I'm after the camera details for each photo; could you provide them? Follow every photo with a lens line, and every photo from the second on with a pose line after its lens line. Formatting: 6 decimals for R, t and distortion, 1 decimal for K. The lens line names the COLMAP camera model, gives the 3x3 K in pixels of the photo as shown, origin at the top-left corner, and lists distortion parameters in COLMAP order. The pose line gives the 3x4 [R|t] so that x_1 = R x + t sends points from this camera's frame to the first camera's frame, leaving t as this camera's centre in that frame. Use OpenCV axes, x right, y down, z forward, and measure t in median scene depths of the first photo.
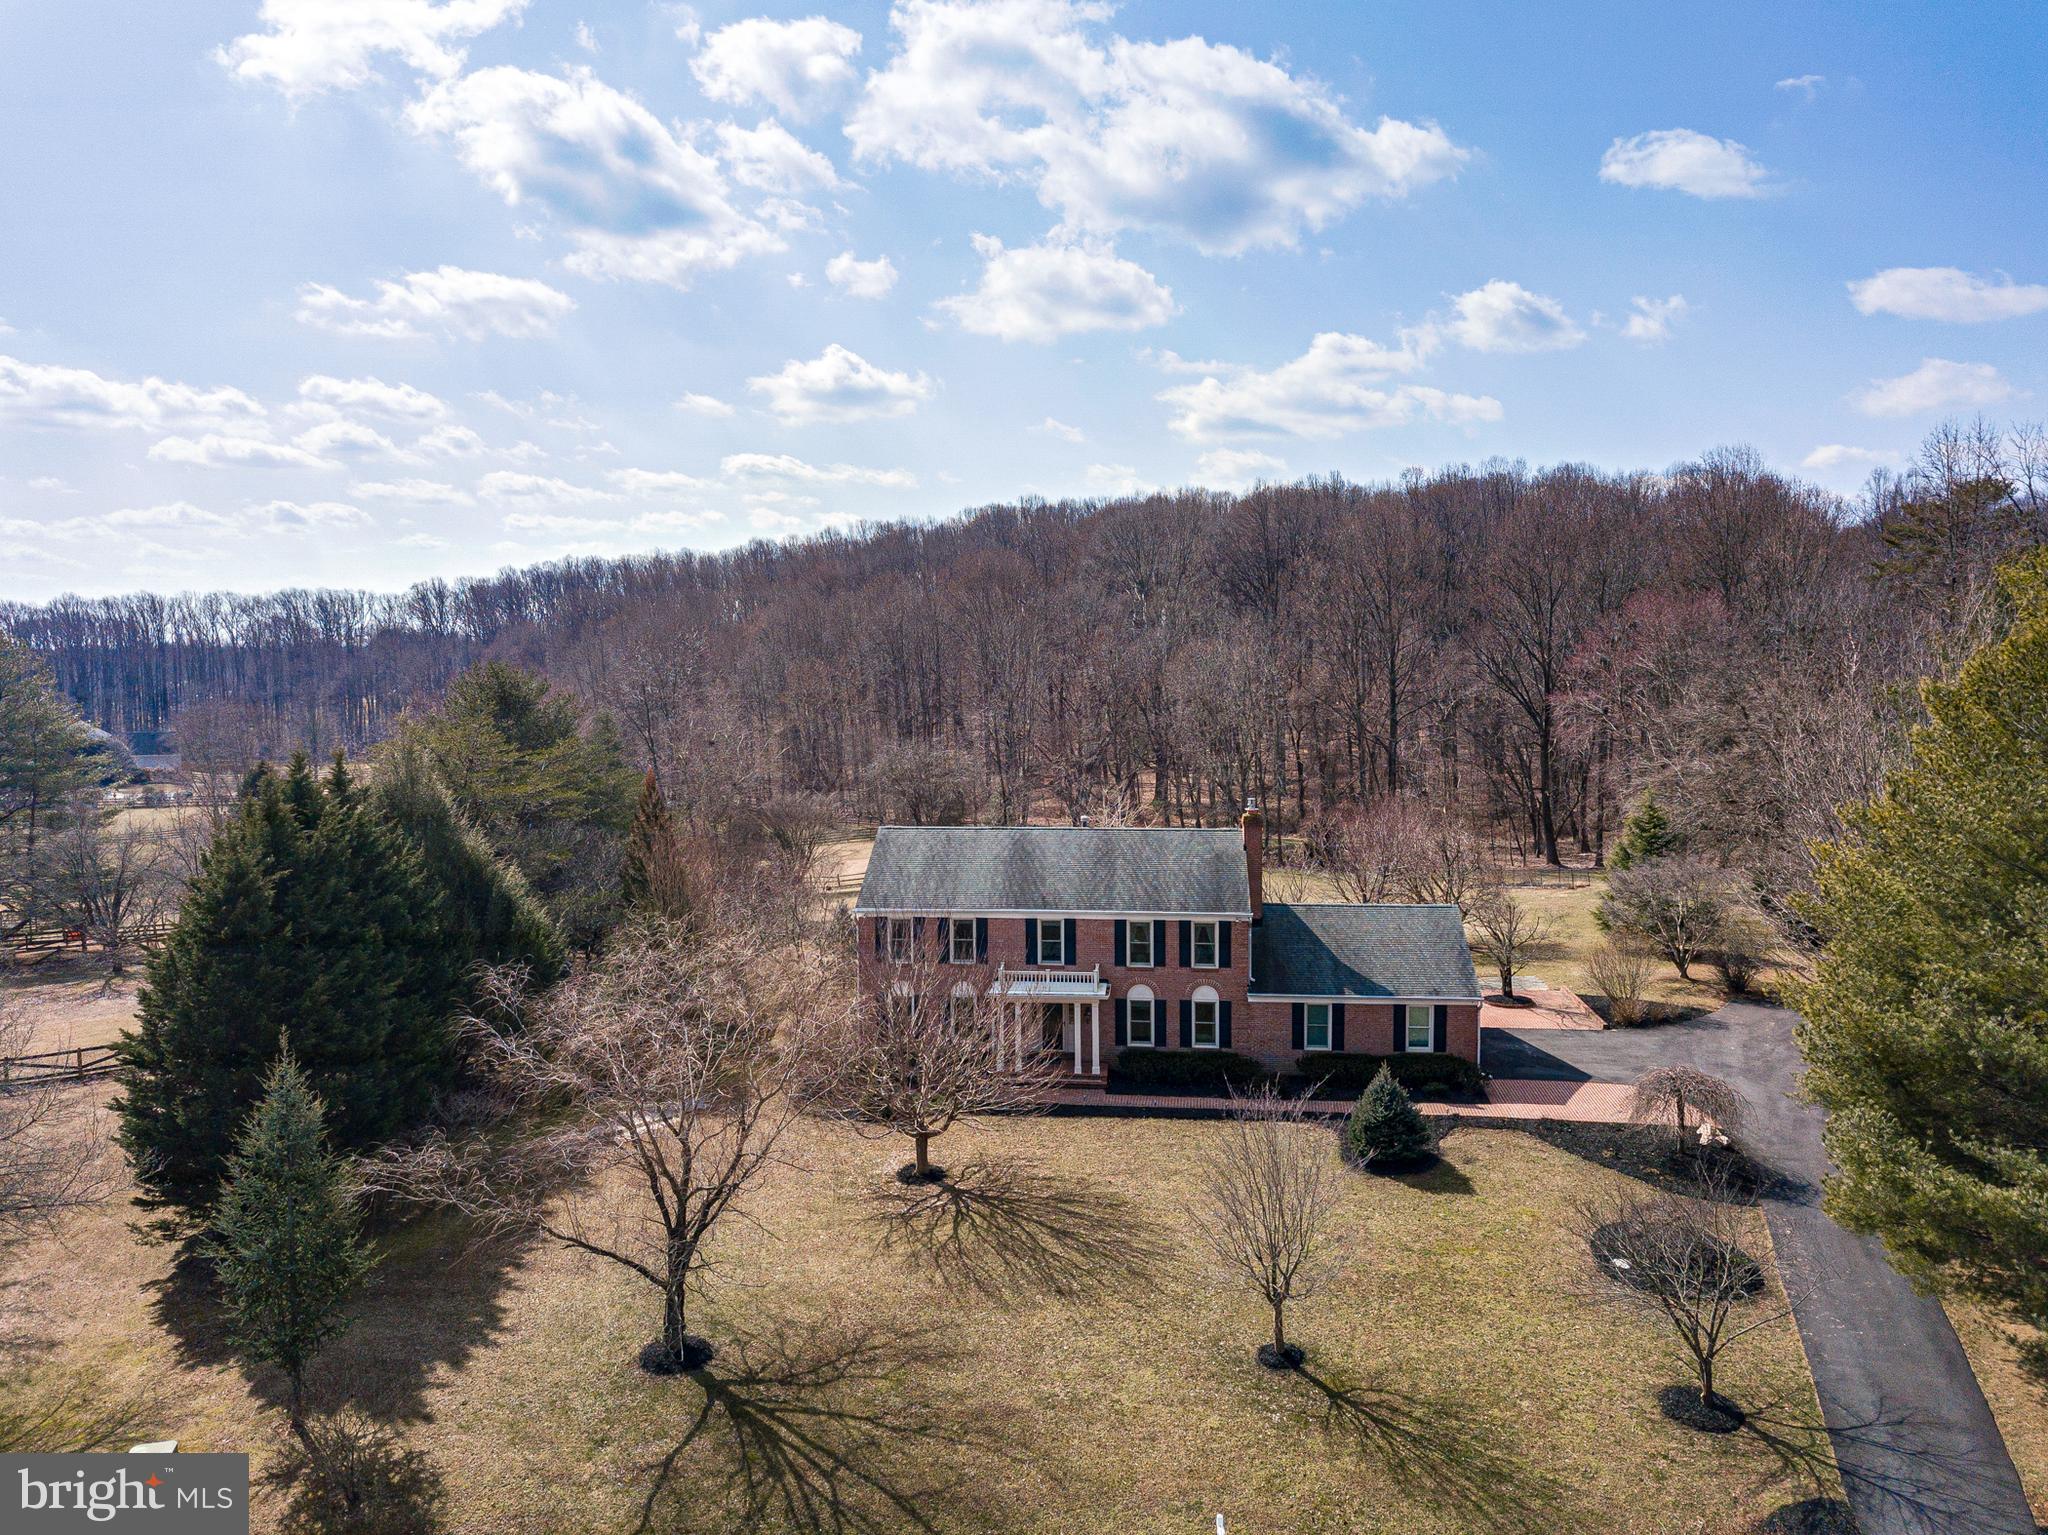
lens RADIAL K [[1601.7, 0, 1020.9], [0, 1601.7, 748.3], [0, 0, 1]] dist [0.023295, 0.007910]
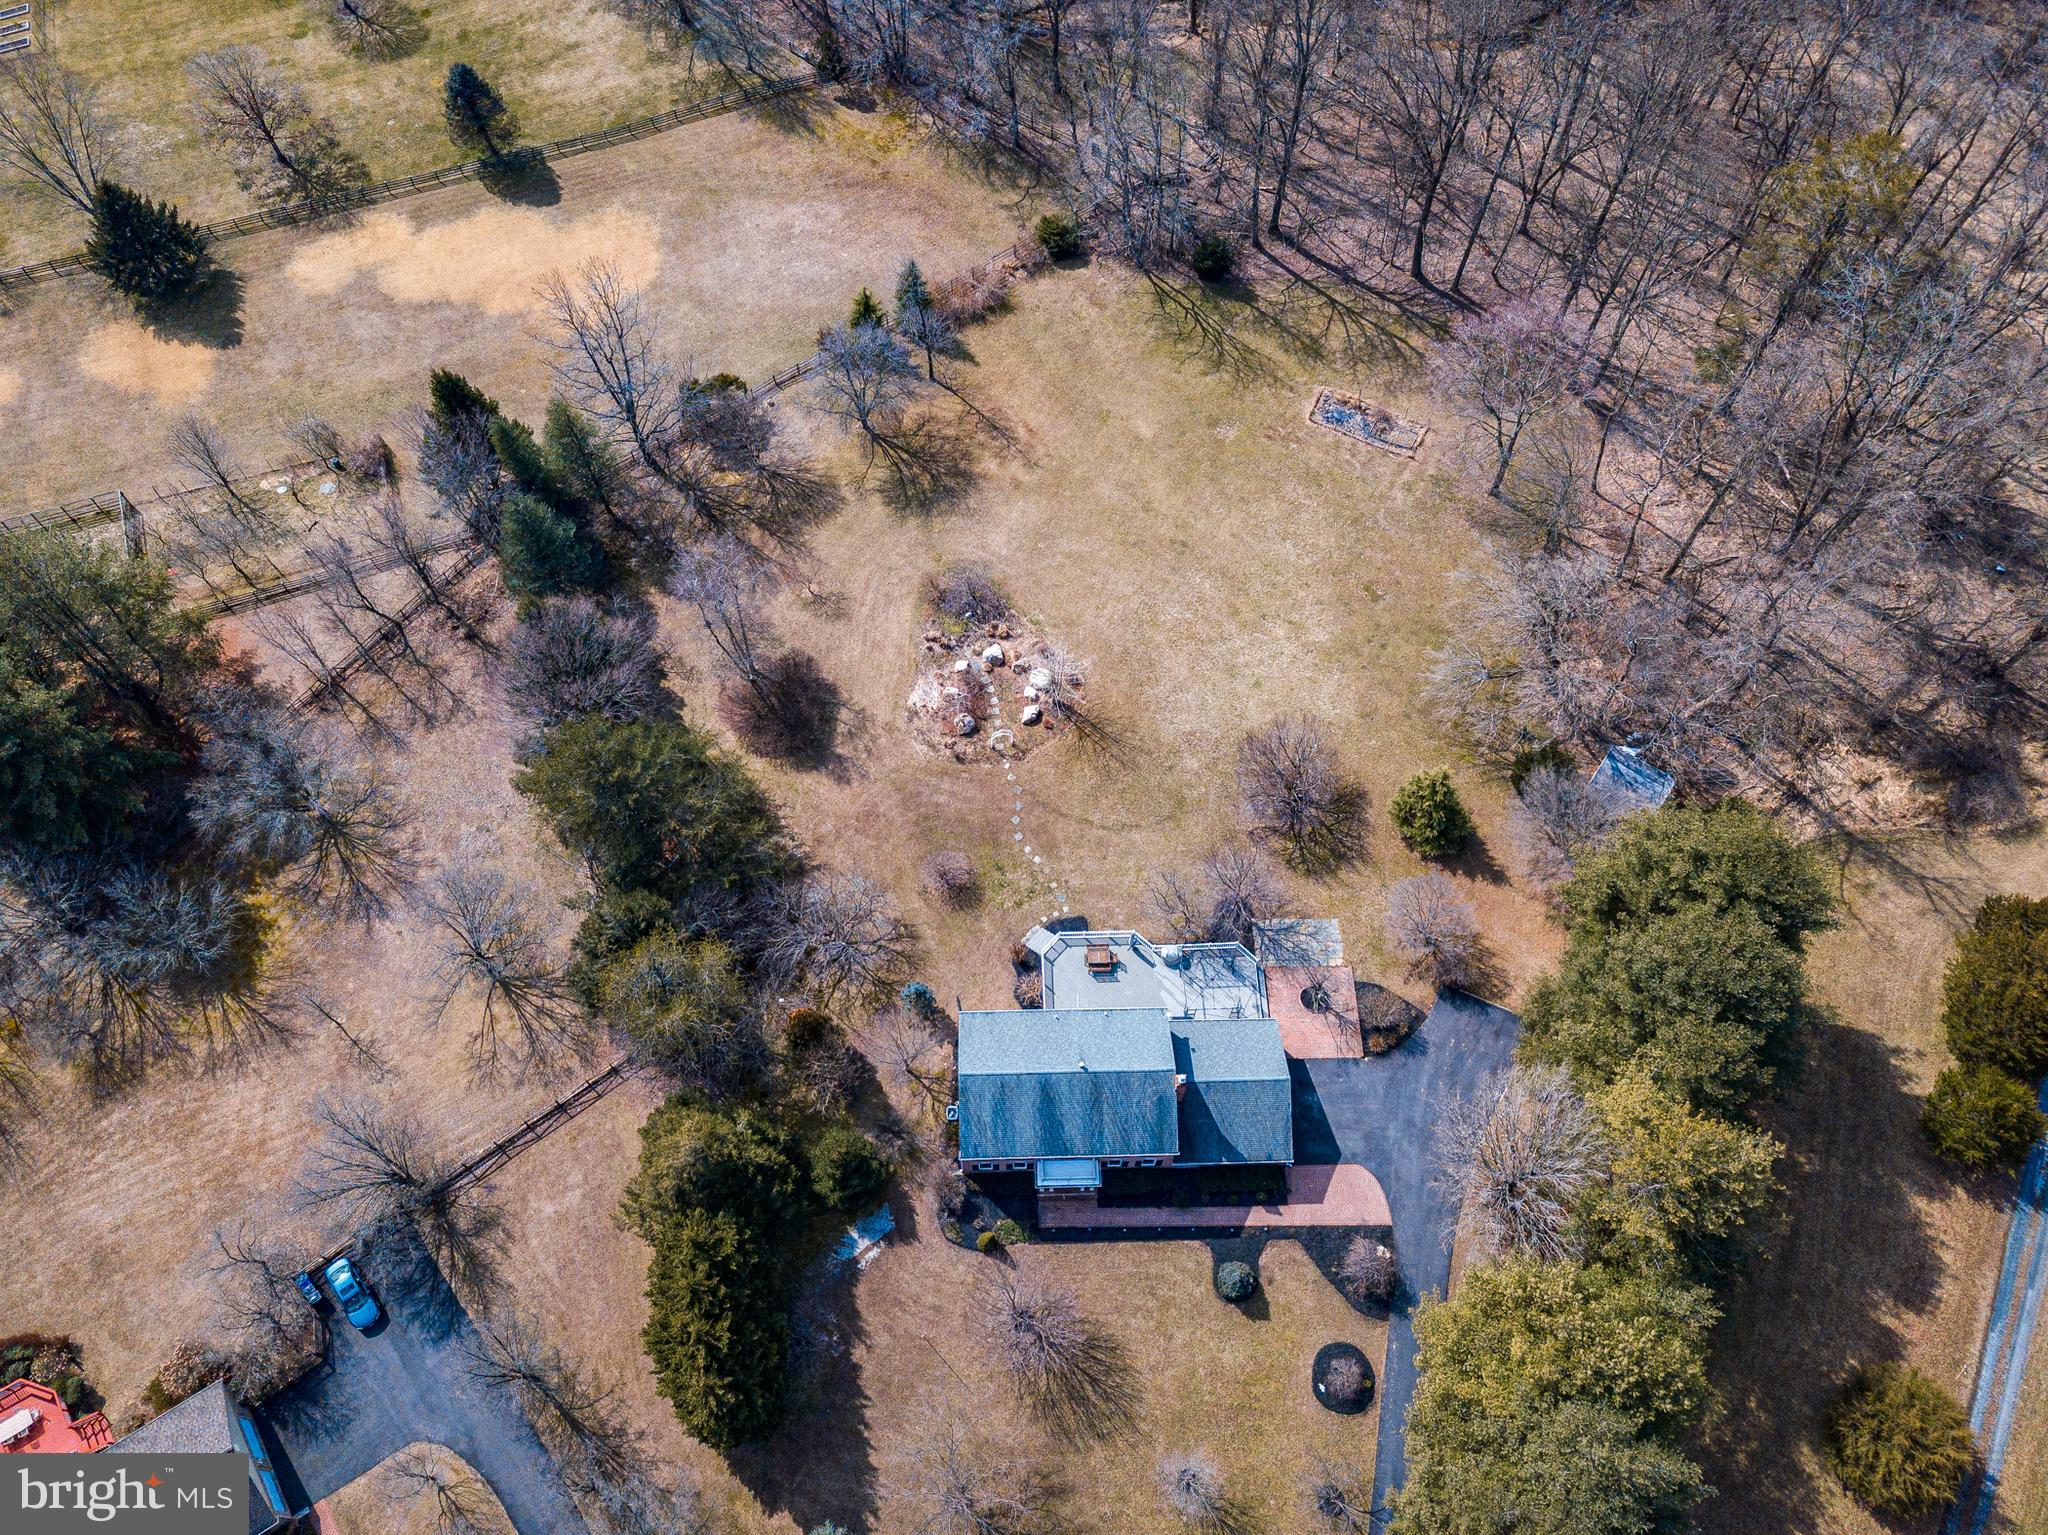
lens RADIAL K [[1582.0, 0, 1024.0], [0, 1582.0, 767.5], [0, 0, 1]] dist [0.028749, -0.002799]
pose [[0.992223, -0.102446, 0.070692, -0.116697], [-0.007901, 0.514961, 0.857177, -1.697105], [-0.124218, -0.851070, 0.510147, 0.469087]]
